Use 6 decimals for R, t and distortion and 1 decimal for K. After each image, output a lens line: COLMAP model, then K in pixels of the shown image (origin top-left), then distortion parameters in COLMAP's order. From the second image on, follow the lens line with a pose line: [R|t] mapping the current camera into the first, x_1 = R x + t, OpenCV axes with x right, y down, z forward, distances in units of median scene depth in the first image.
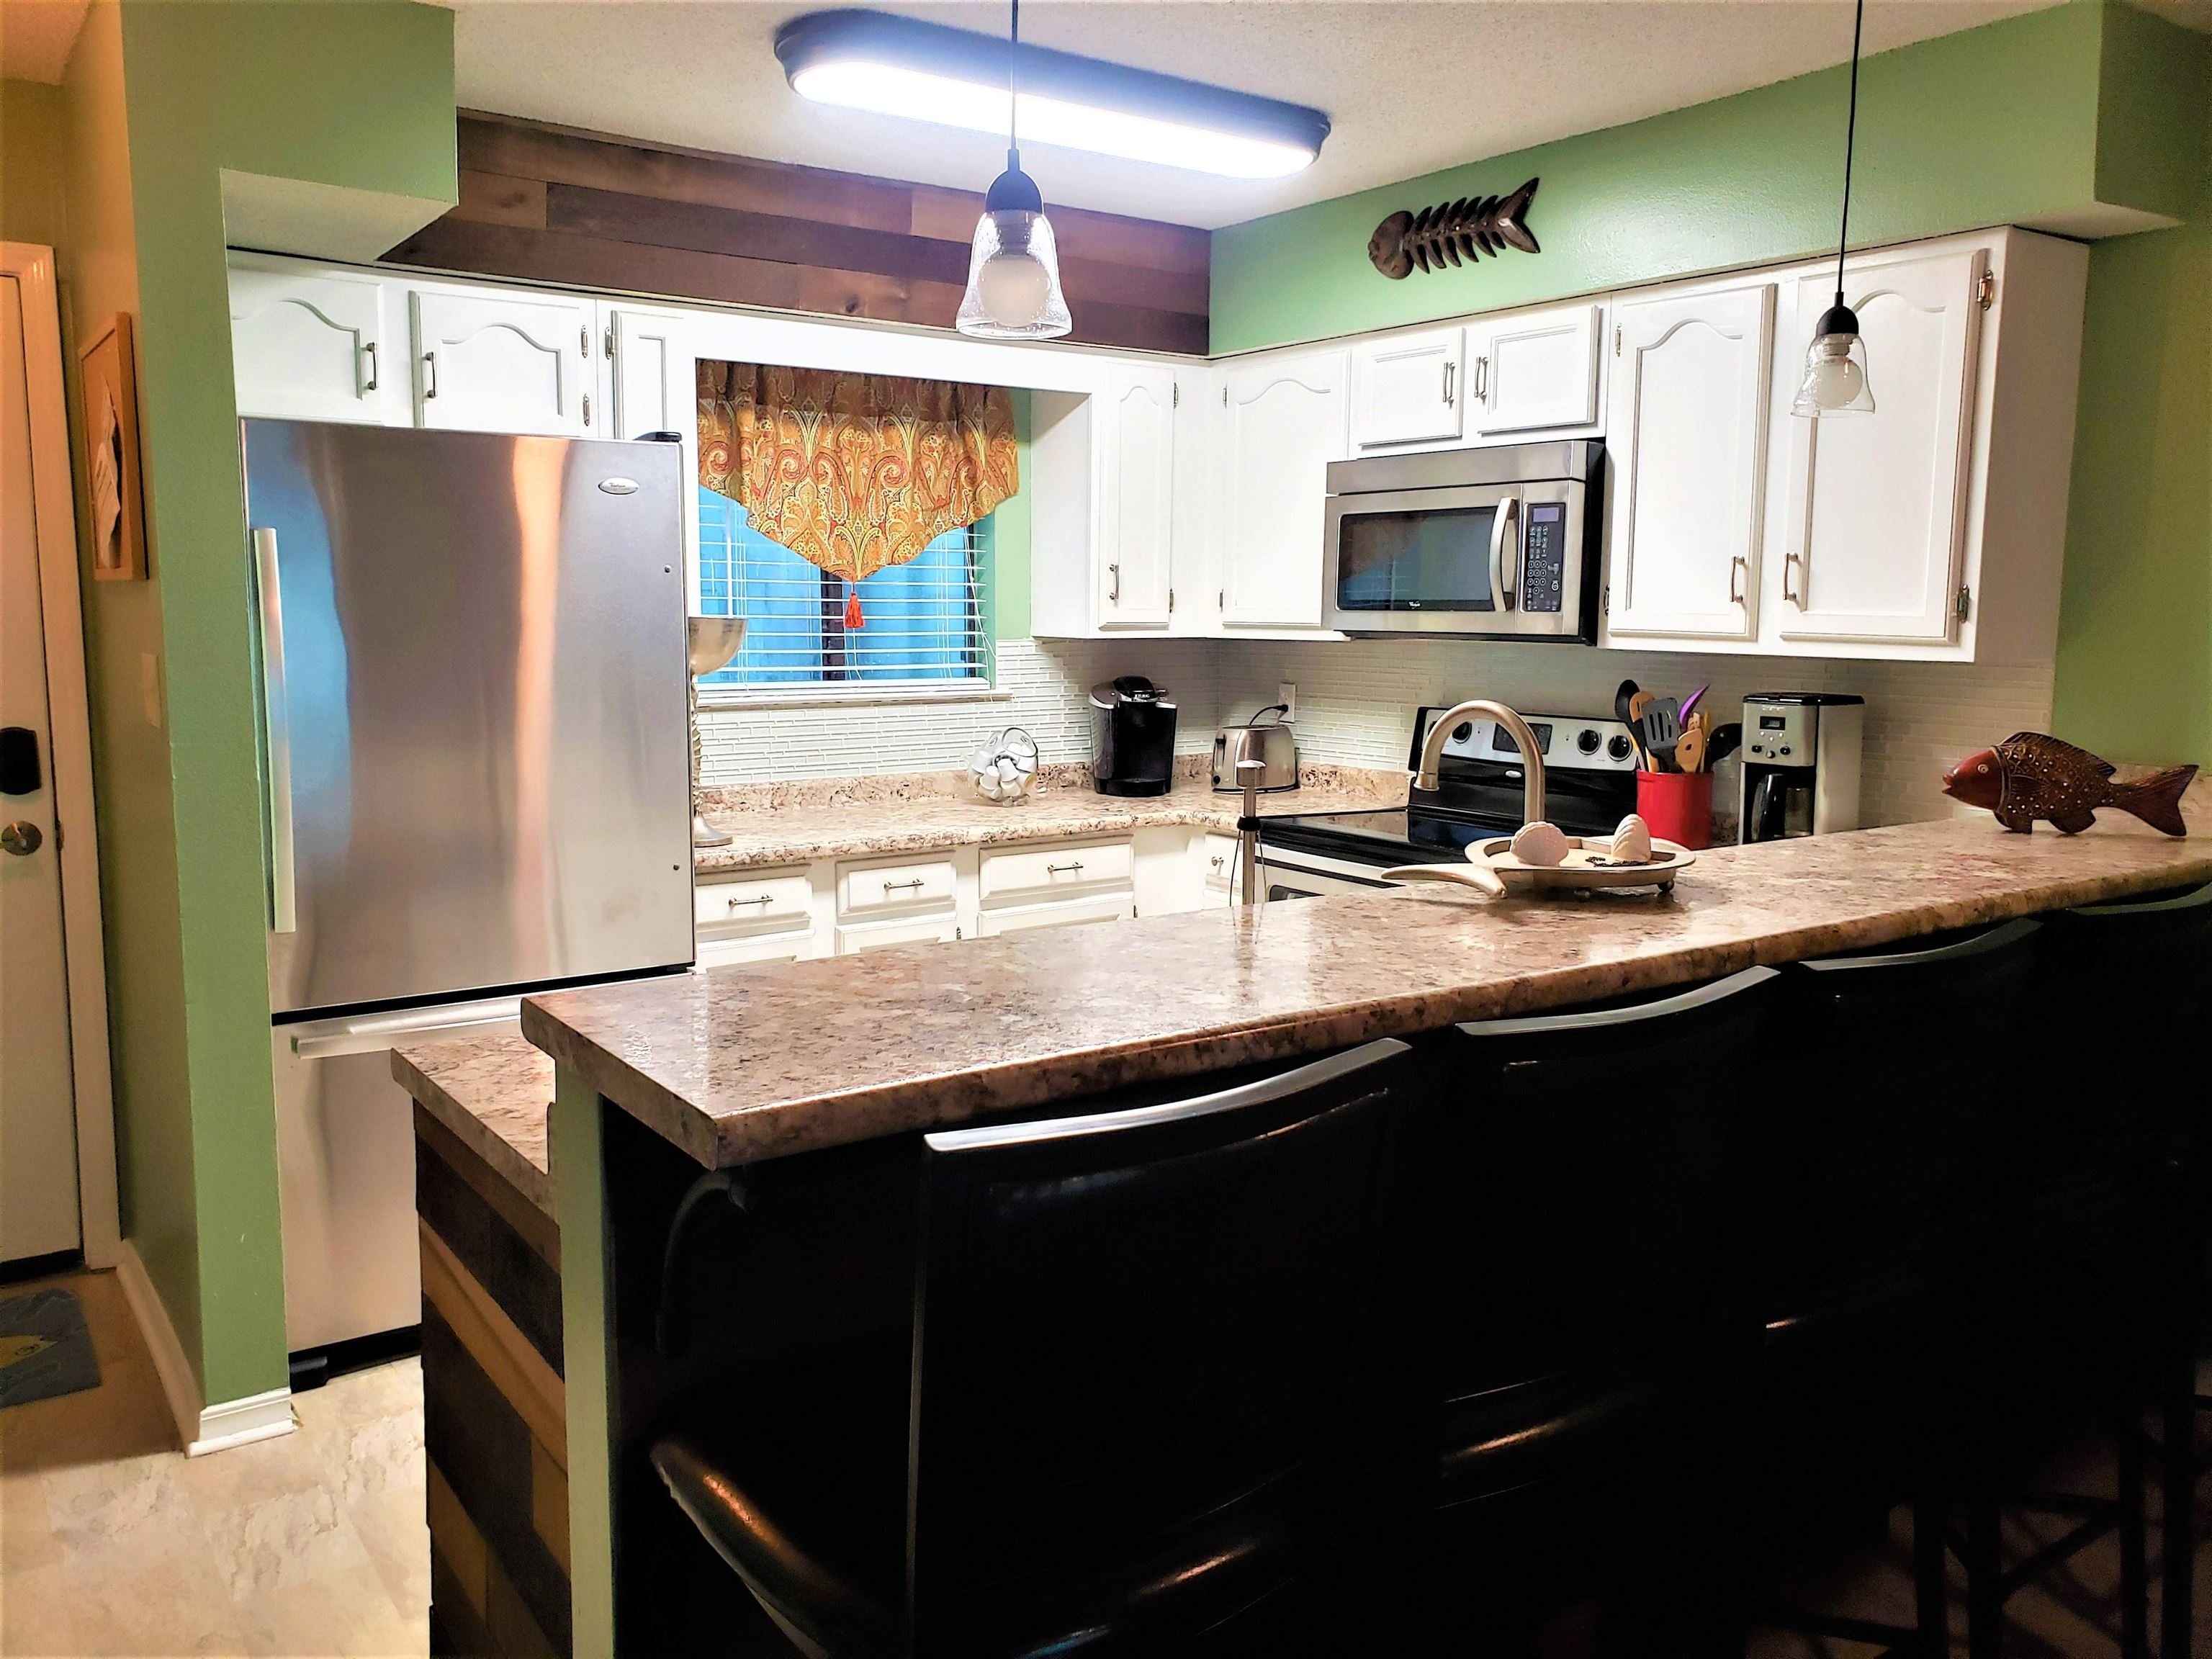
lens RADIAL K [[1729.6, 0, 1105.2], [0, 1729.6, 901.8], [0, 0, 1]] dist [-0.039278, -0.006033]
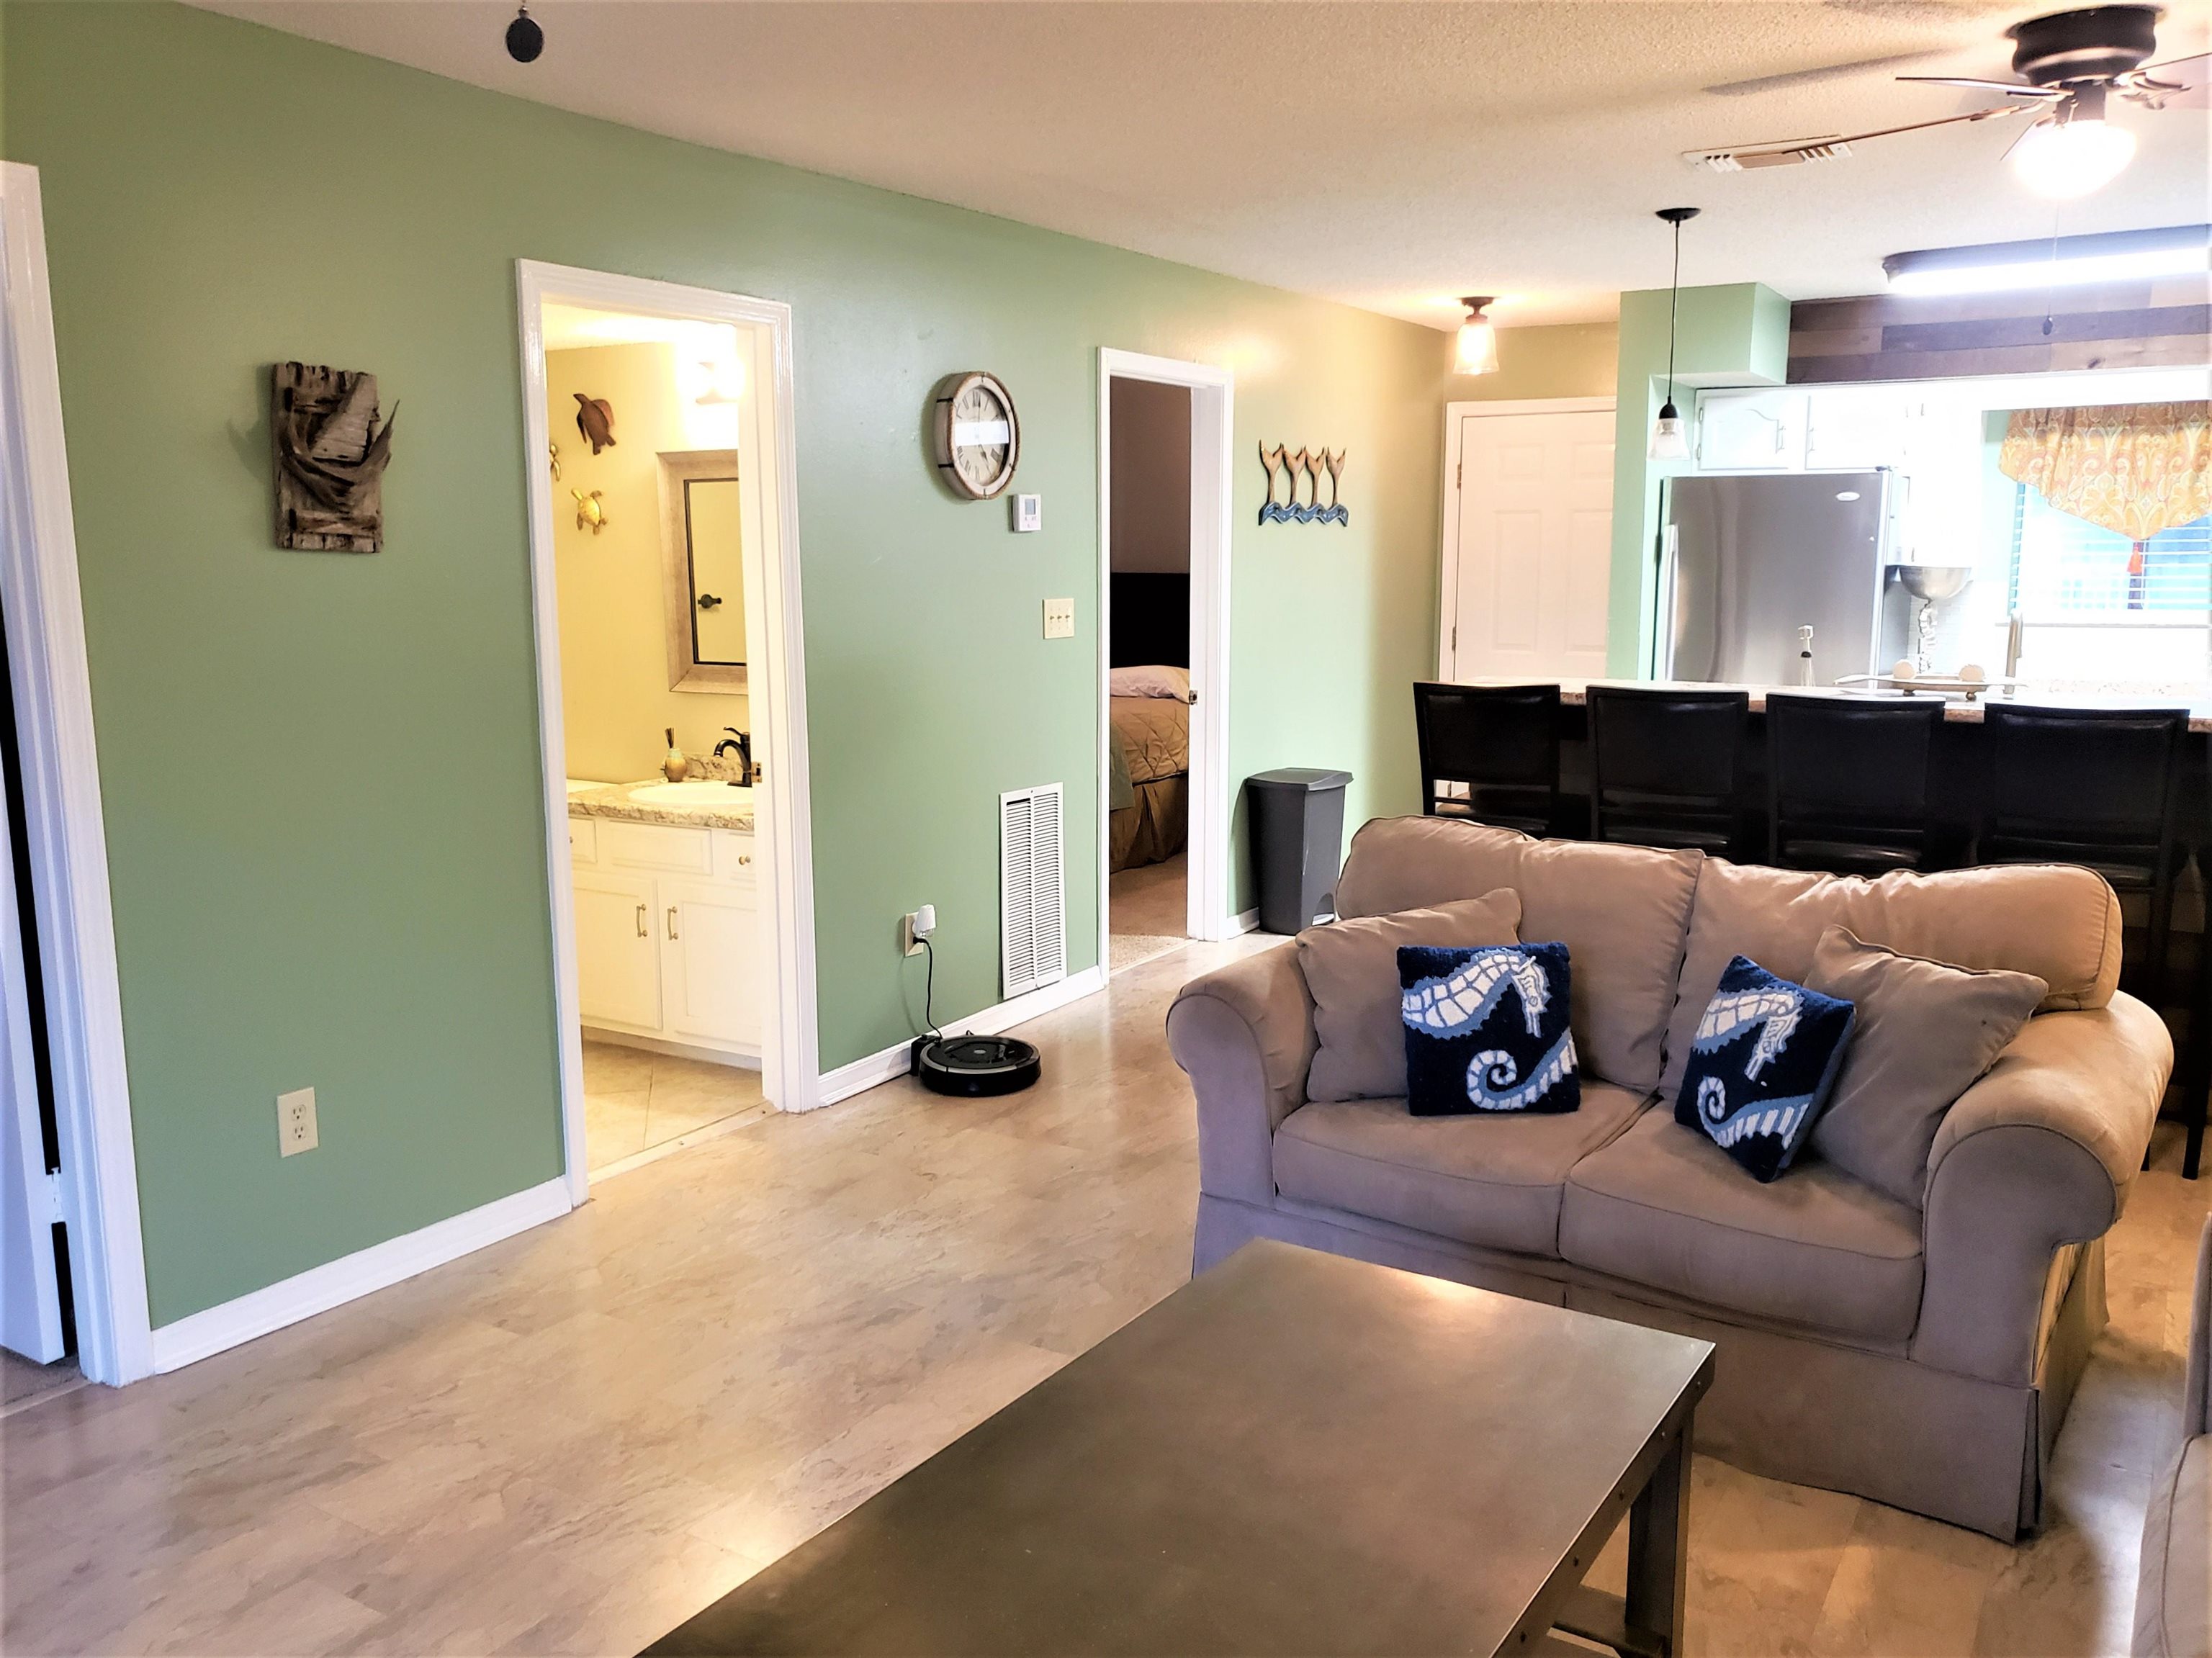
lens RADIAL K [[1758.2, 0, 1108.0], [0, 1758.2, 845.3], [0, 0, 1]] dist [-0.027111, 0.058901]
pose [[0.369004, 0.138629, -0.919031, 0.965772], [-0.140434, 0.985777, 0.092311, 0.052736], [0.918757, 0.095000, 0.383224, -0.342852]]
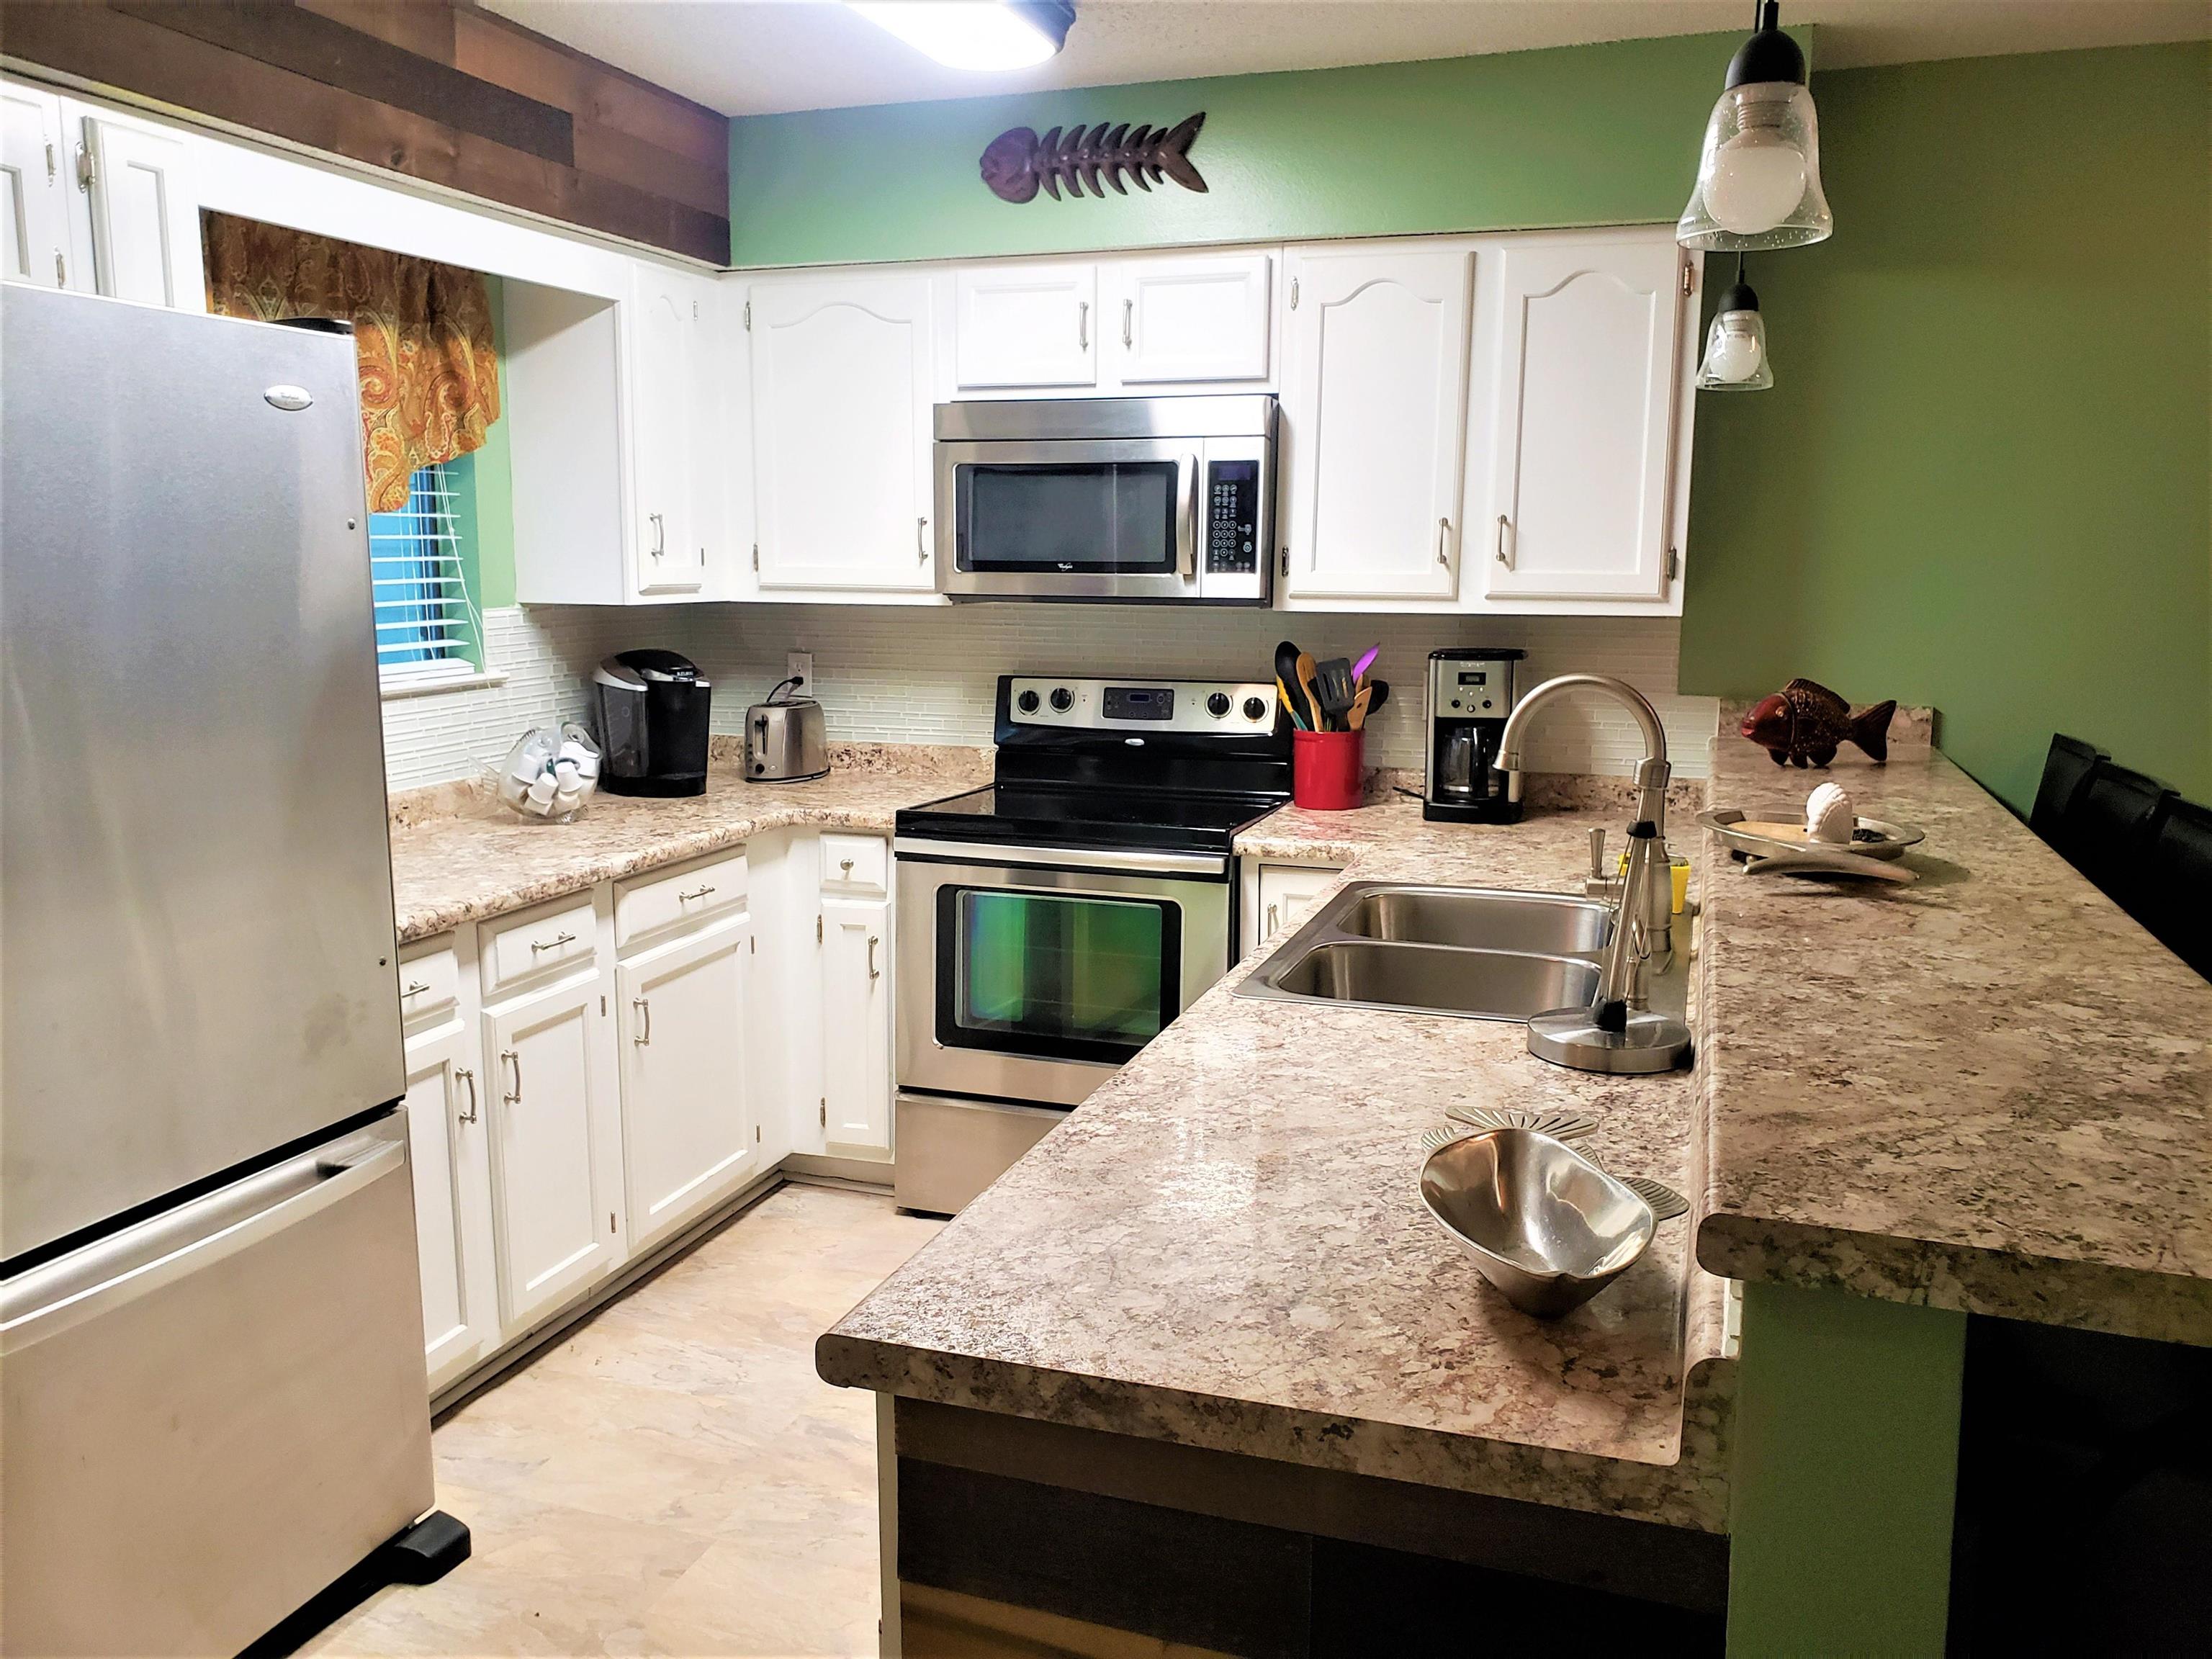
lens RADIAL K [[1770.1, 0, 1106.0], [0, 1770.1, 829.5], [0, 0, 1]] dist [0.079104, -0.092784]
pose [[0.811513, -0.094577, 0.576629, -0.346311], [0.099045, 0.994799, 0.023773, -0.050558], [-0.575878, 0.037820, 0.816660, 0.210916]]
